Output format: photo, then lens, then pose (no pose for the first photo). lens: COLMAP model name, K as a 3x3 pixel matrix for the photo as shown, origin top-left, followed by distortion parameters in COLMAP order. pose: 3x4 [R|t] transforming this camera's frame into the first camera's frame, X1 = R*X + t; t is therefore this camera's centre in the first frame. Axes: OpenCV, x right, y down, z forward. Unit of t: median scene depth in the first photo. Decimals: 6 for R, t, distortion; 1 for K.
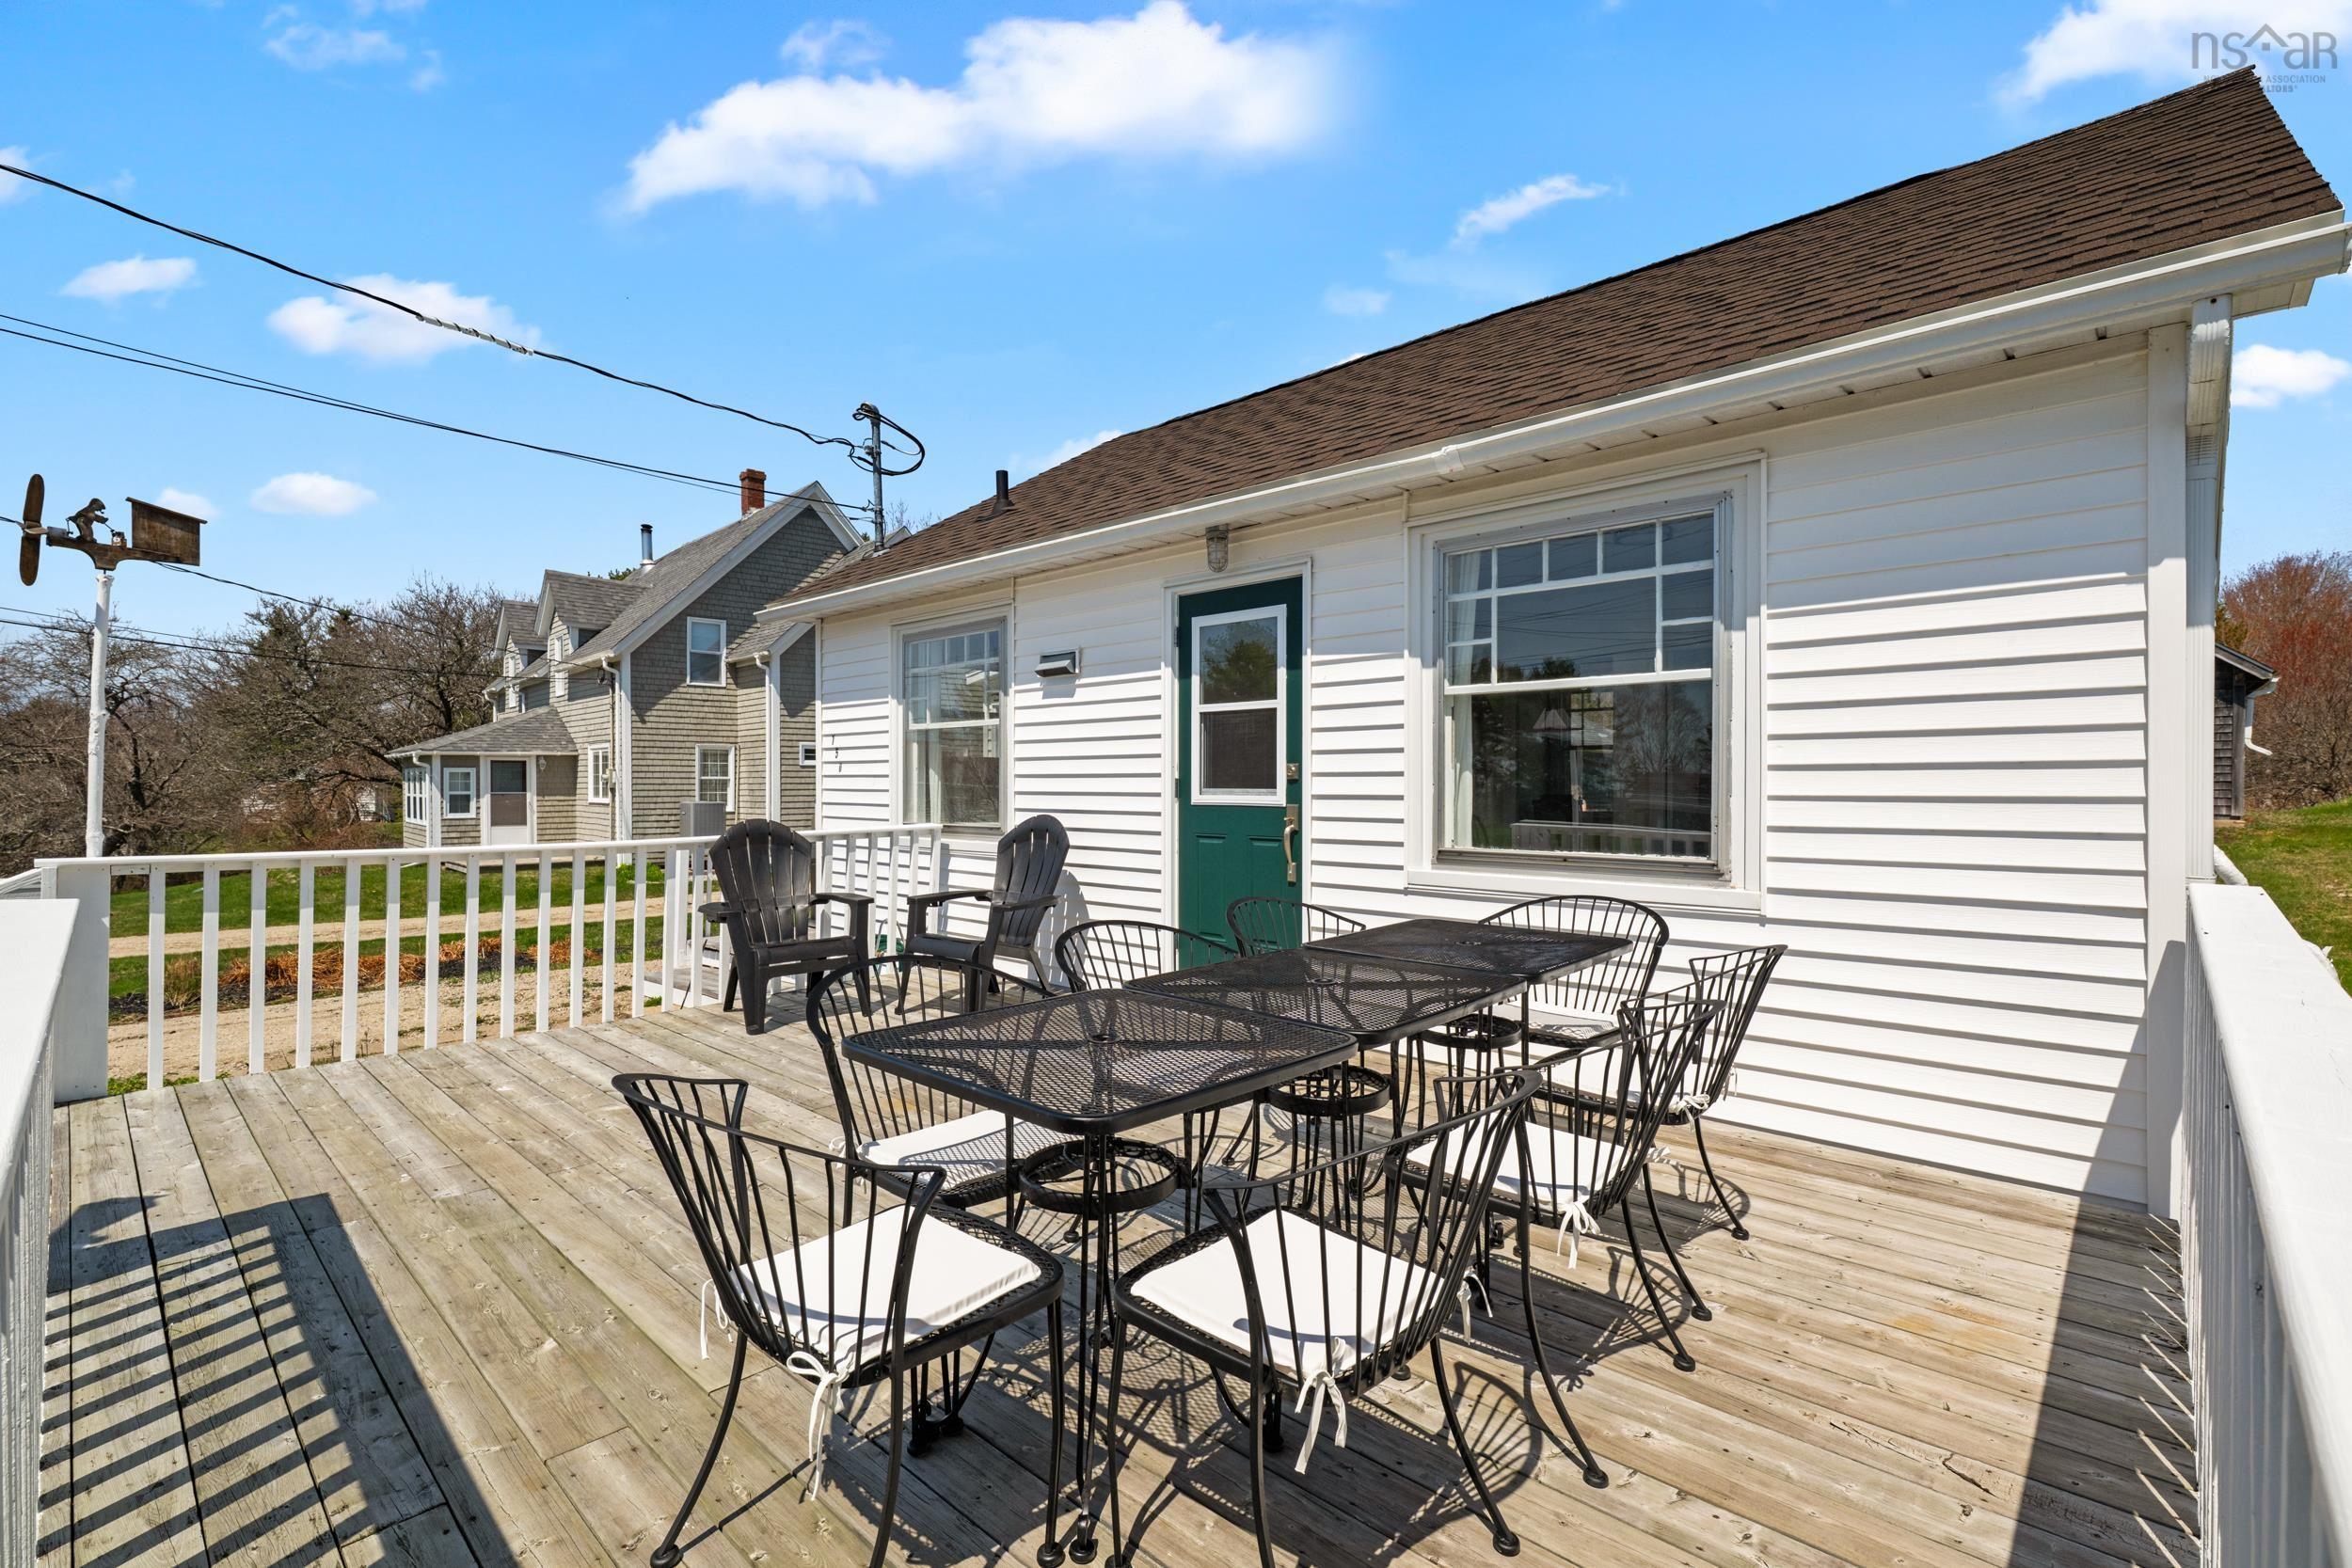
lens RADIAL K [[1061.5, 0, 1176.0], [0, 1061.5, 784.0], [0, 0, 1]] dist [-0.001182, -0.000137]
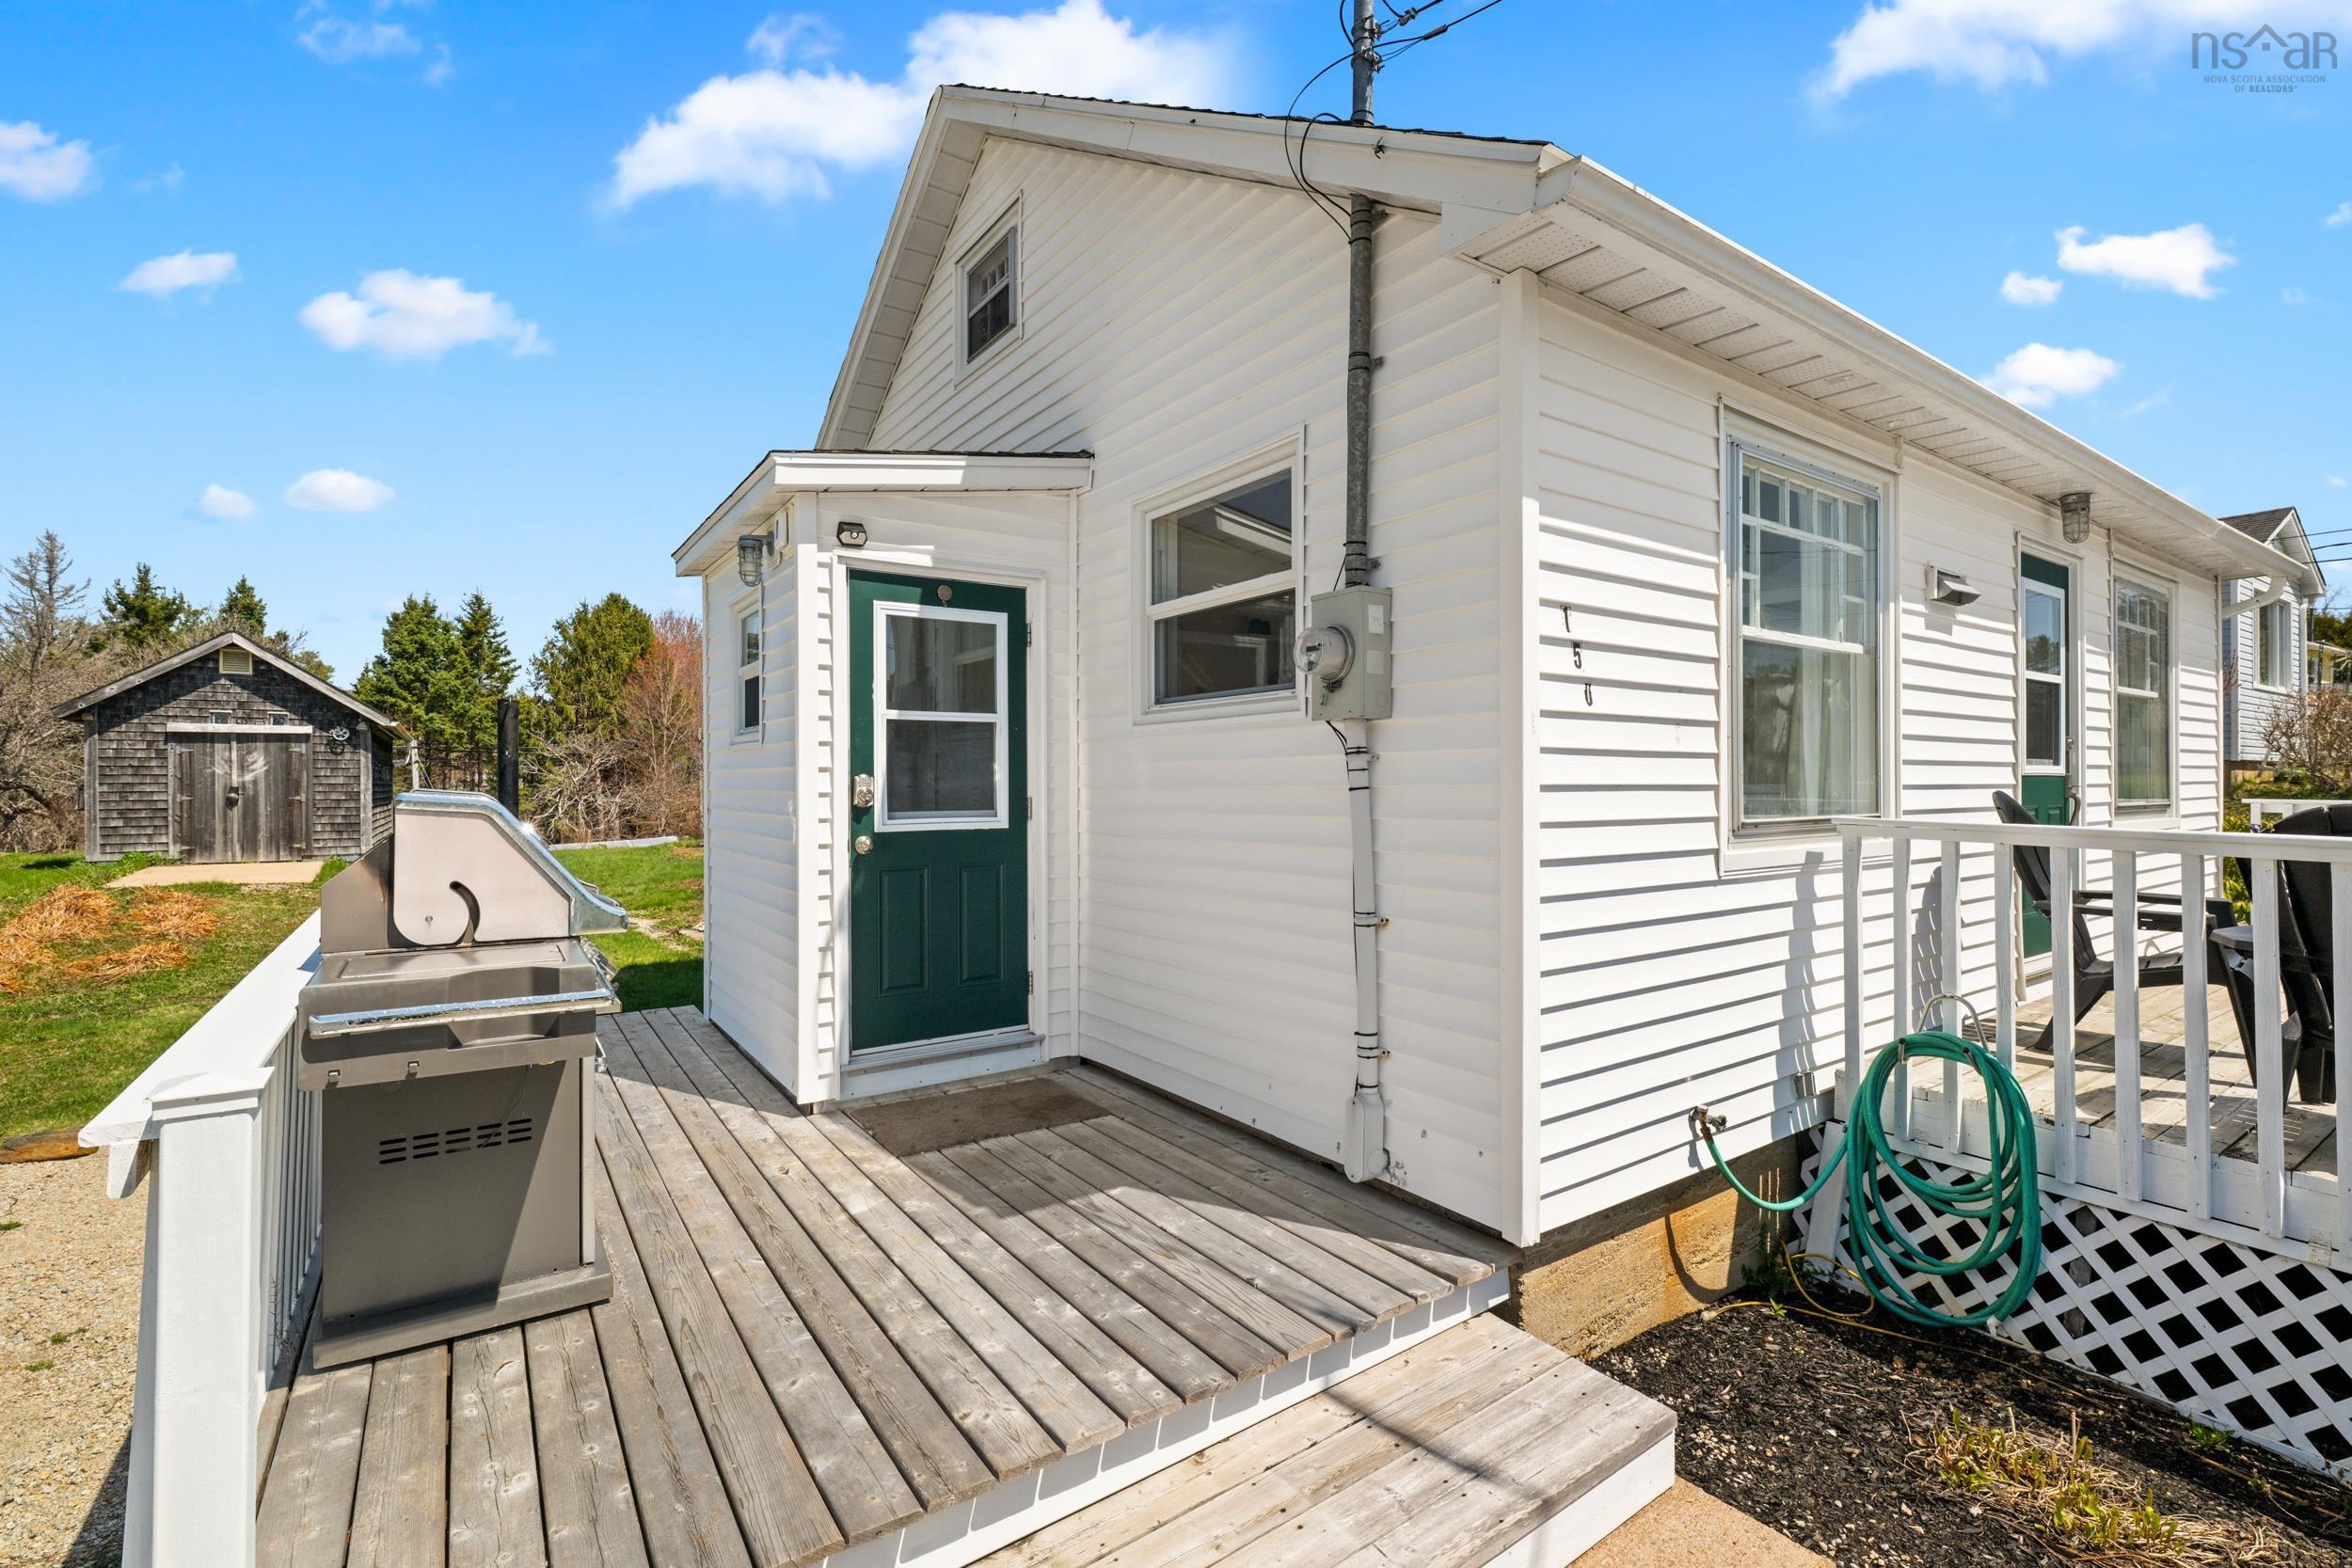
lens RADIAL K [[1061.5, 0, 1176.0], [0, 1061.5, 784.0], [0, 0, 1]] dist [-0.001182, -0.000137]
pose [[0.204522, -0.003202, 0.978857, -1.137019], [0.000760, 0.999995, 0.003113, 0.025519], [-0.978862, 0.000108, 0.204524, 1.665741]]
